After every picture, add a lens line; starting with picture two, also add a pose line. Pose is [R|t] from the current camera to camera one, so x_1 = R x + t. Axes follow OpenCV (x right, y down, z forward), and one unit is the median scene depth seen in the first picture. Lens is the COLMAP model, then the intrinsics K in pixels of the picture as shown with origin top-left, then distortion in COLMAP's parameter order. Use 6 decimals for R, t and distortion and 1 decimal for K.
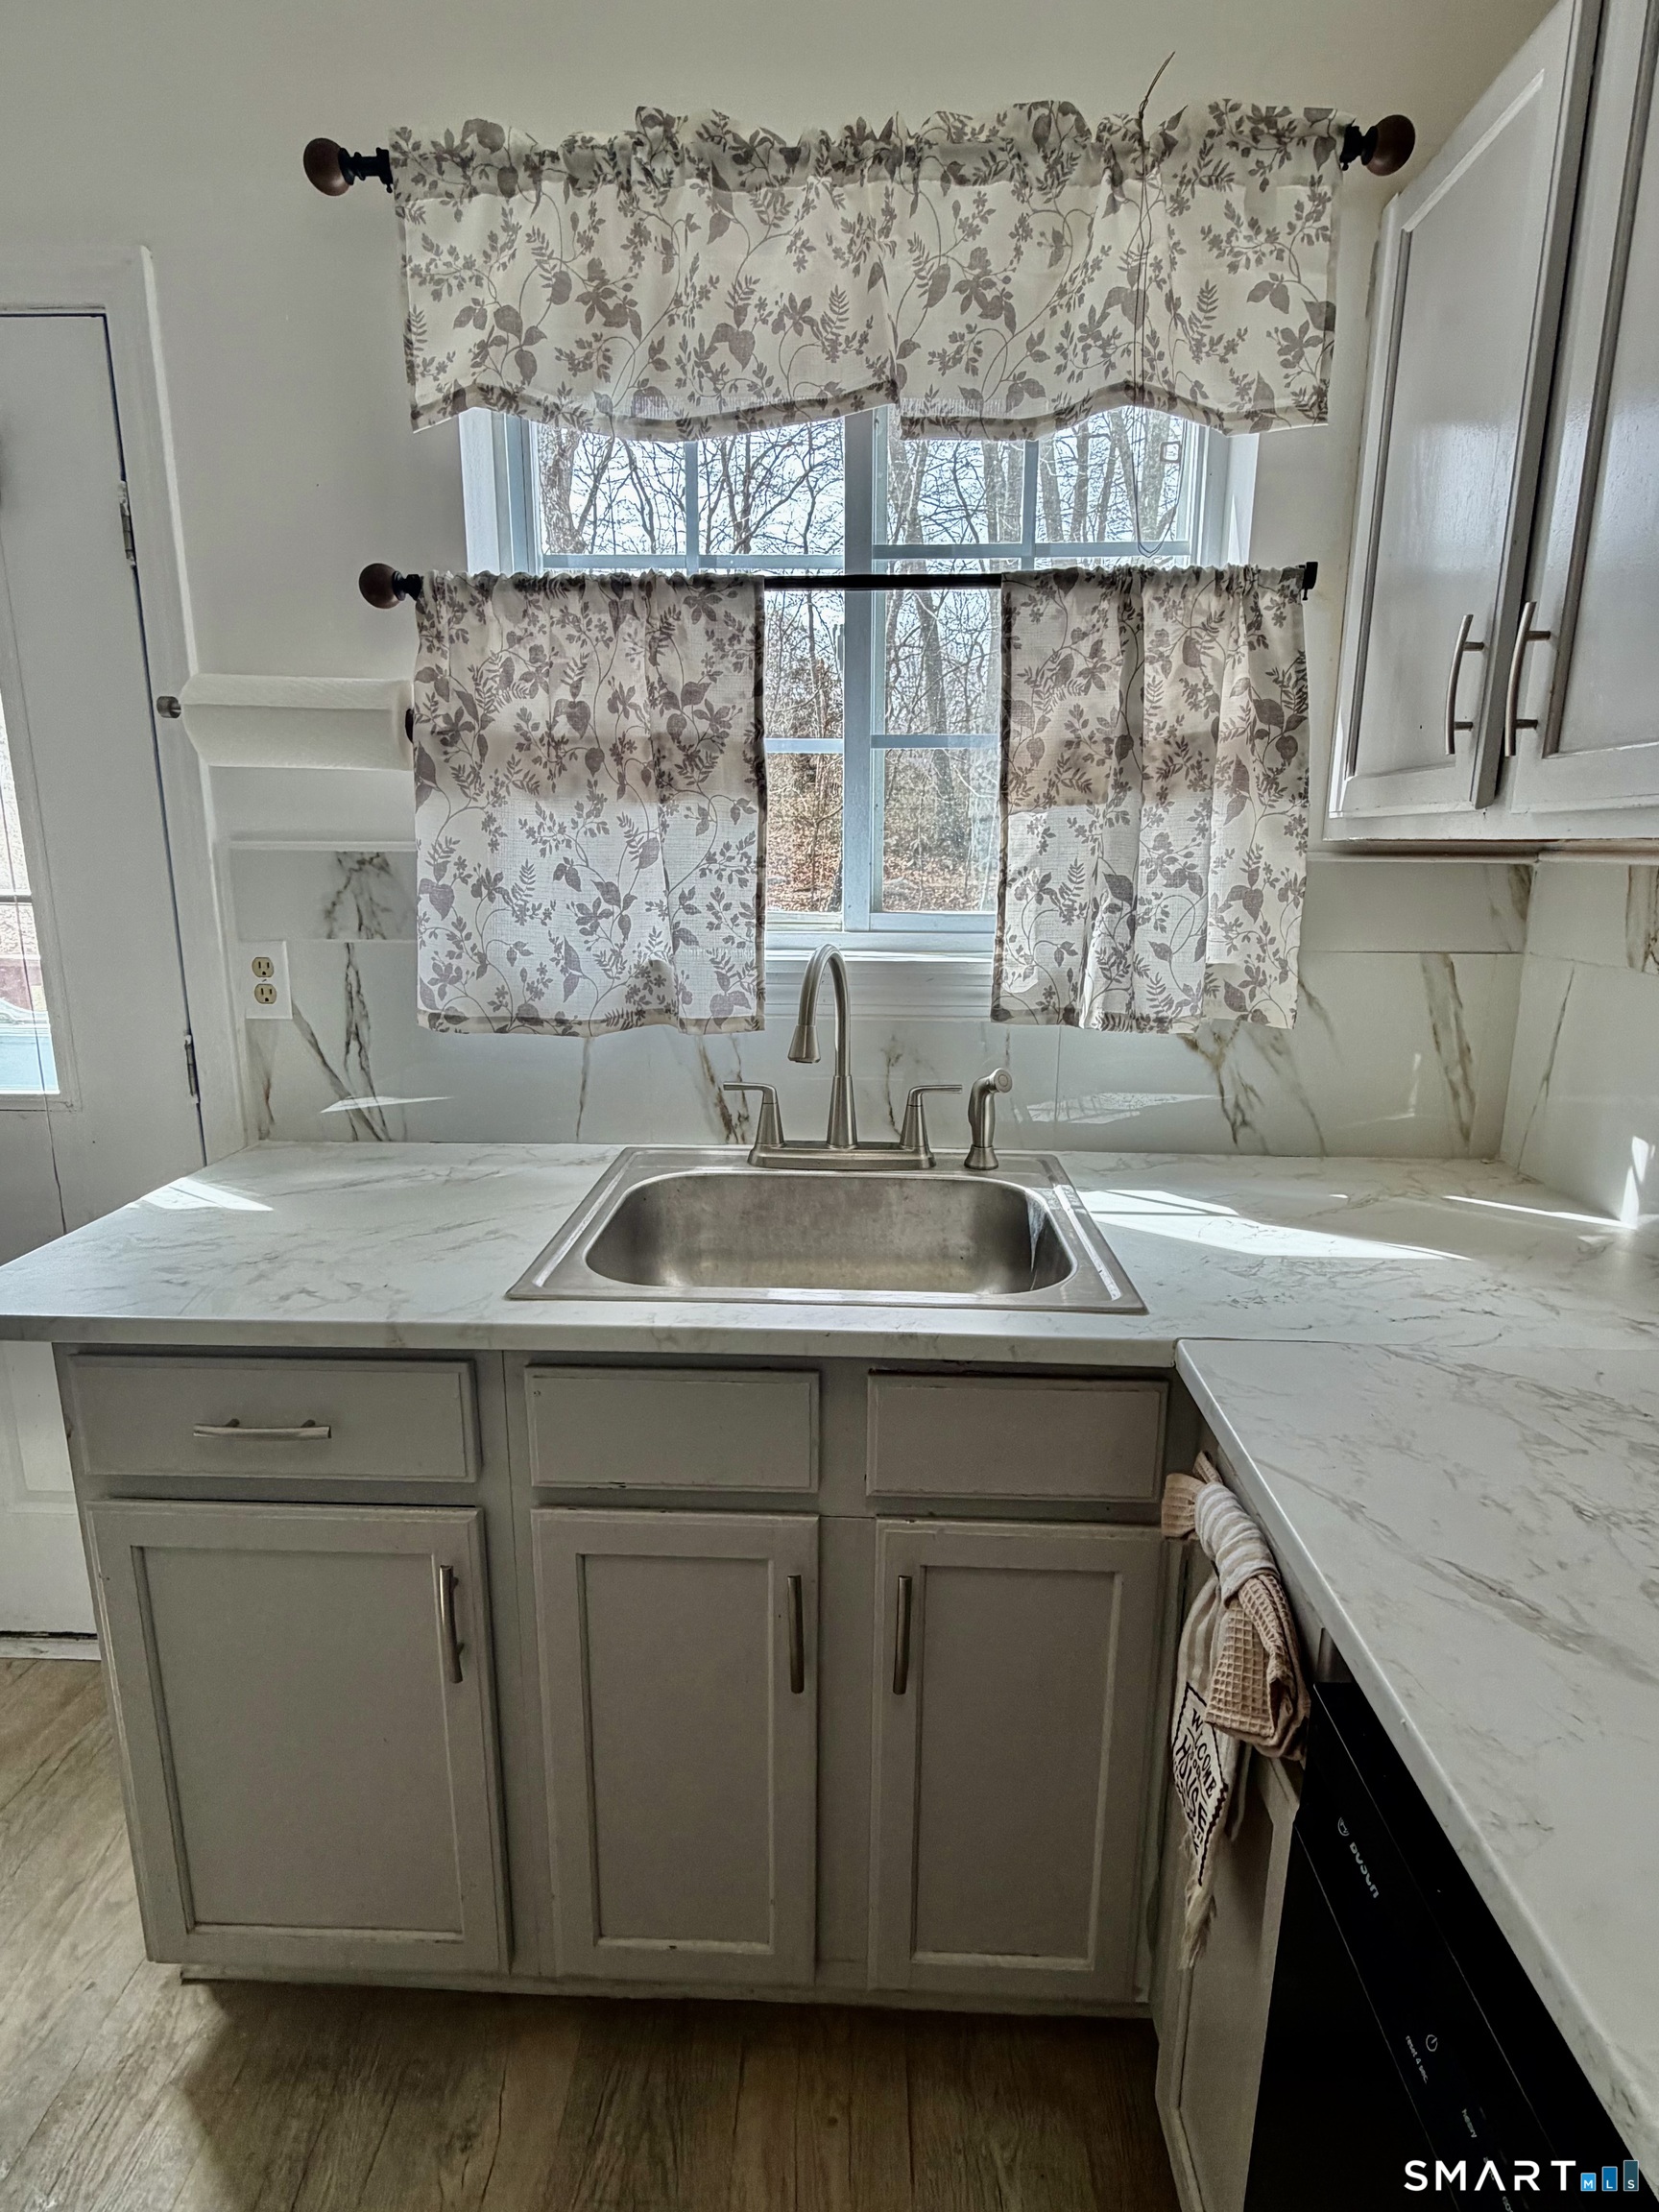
lens RADIAL K [[1111.9, 0, 823.1], [0, 1111.9, 1094.1], [0, 0, 1]] dist [0.004317, -0.002433]
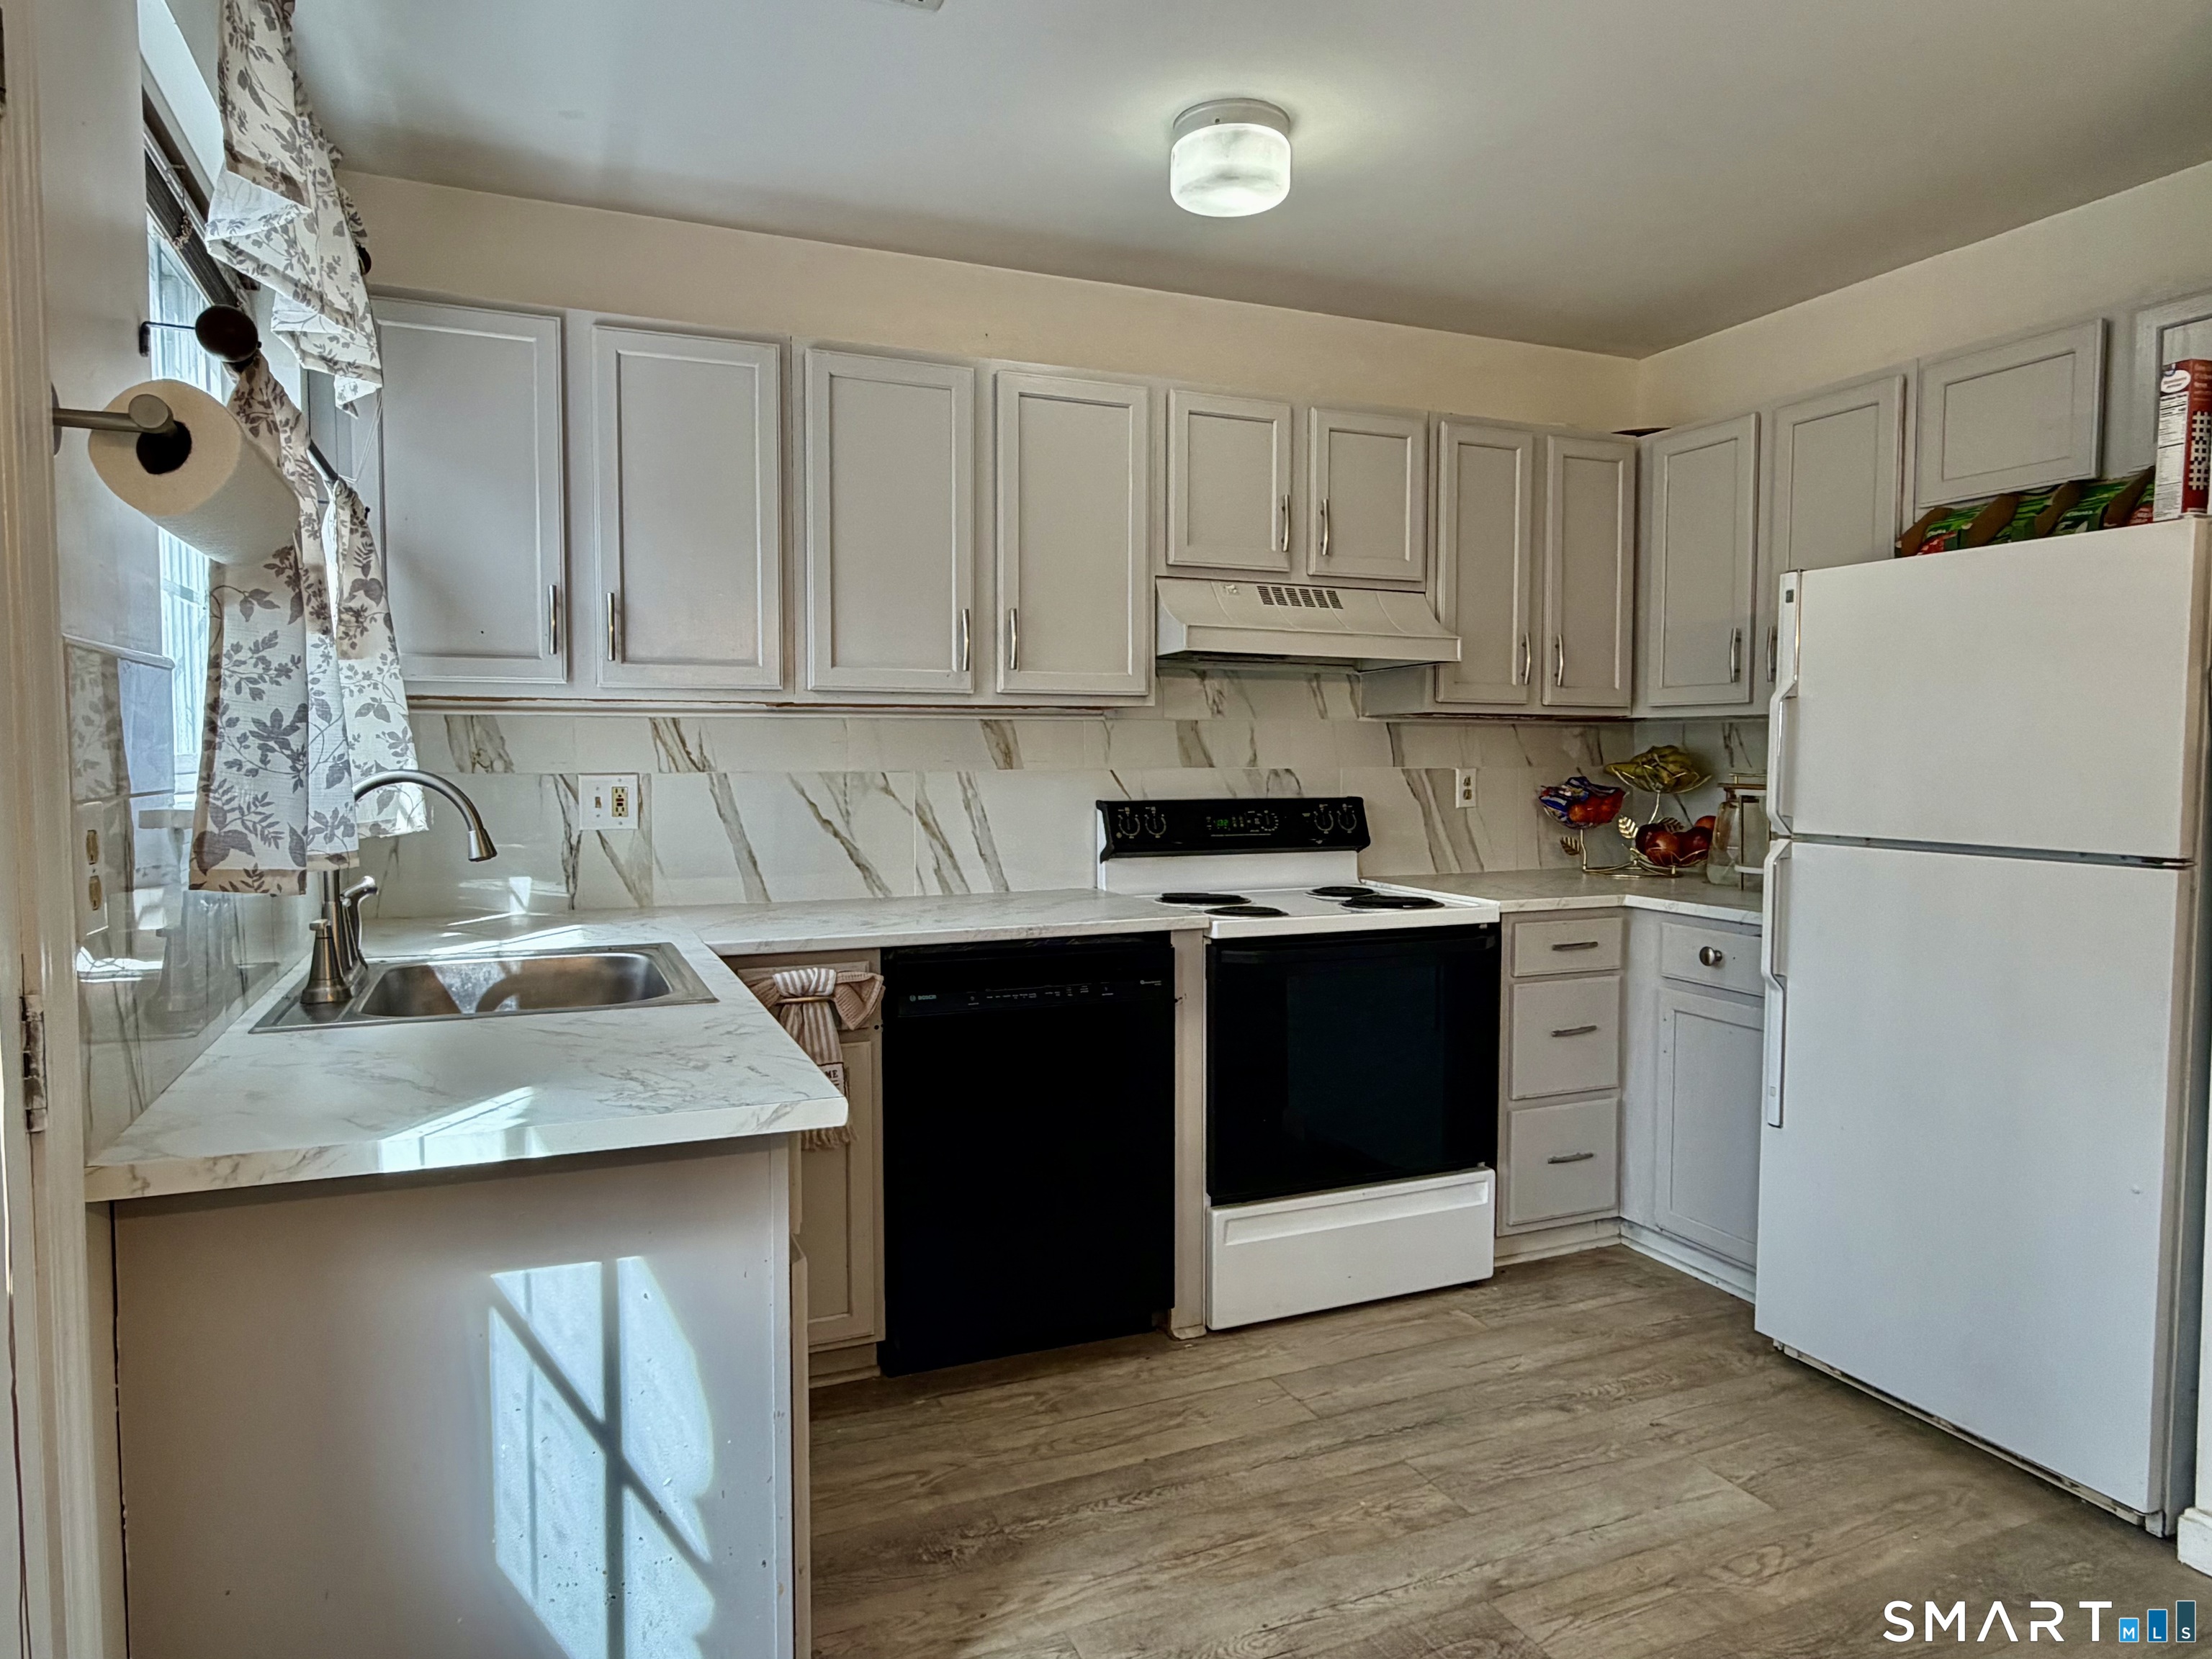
lens RADIAL K [[1365.7, 0, 1106.7], [0, 1365.7, 825.3], [0, 0, 1]] dist [-0.029665, -0.000178]
pose [[-0.430493, -0.052132, 0.901087, -1.552899], [0.191267, 0.970389, 0.147519, -0.146515], [-0.882095, 0.235855, -0.407775, 0.942076]]
